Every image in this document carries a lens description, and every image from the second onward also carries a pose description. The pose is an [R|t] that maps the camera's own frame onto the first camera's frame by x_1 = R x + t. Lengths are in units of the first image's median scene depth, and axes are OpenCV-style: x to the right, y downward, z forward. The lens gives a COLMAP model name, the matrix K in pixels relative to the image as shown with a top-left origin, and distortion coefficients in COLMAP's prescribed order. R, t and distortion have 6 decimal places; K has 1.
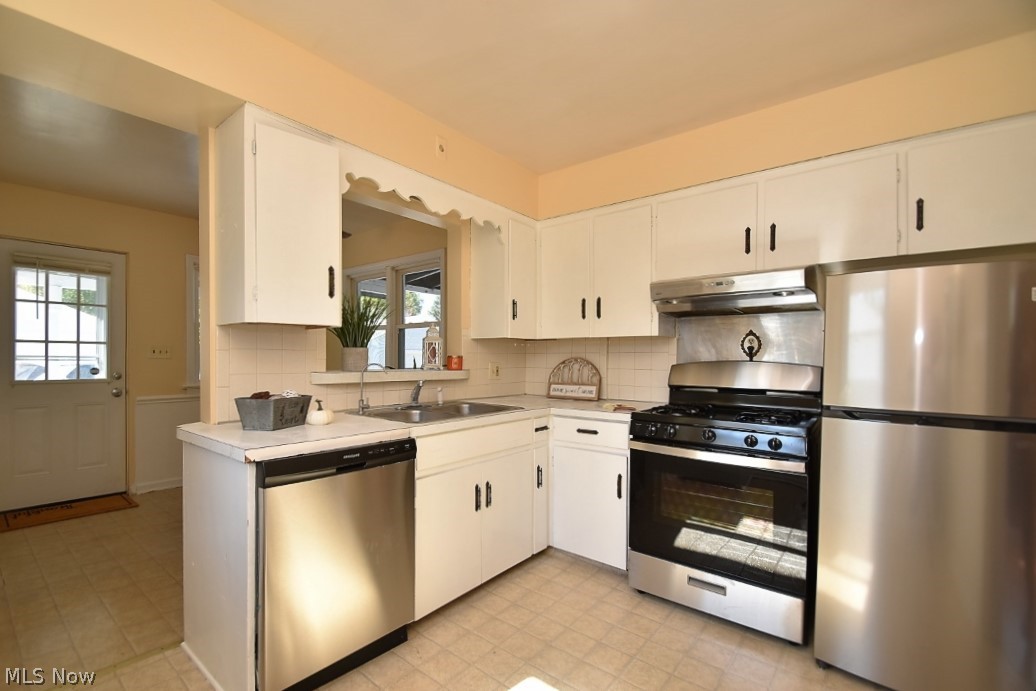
lens RADIAL K [[457.2, 0, 513.9], [0, 457.2, 360.5], [0, 0, 1]] dist [0.001567, -0.015458]
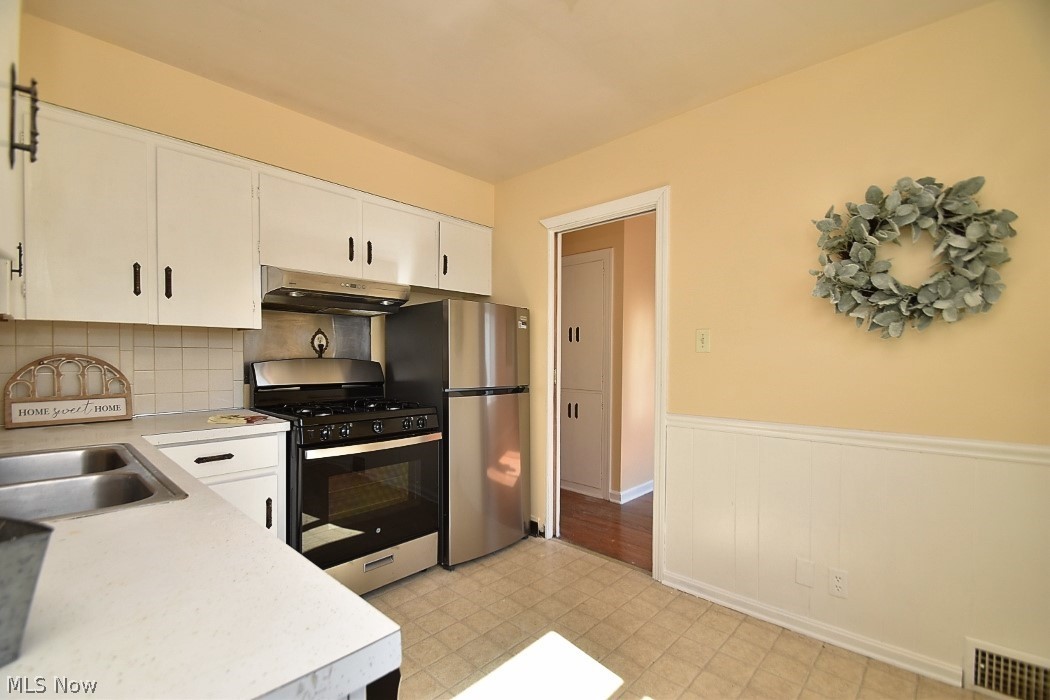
lens RADIAL K [[463.4, 0, 520.8], [0, 463.4, 365.2], [0, 0, 1]] dist [0.001567, -0.015458]
pose [[0.056398, -0.022785, 0.998148, -0.526436], [-0.001637, 0.999736, 0.022914, -0.007532], [-0.998407, -0.002927, 0.056346, 0.472496]]
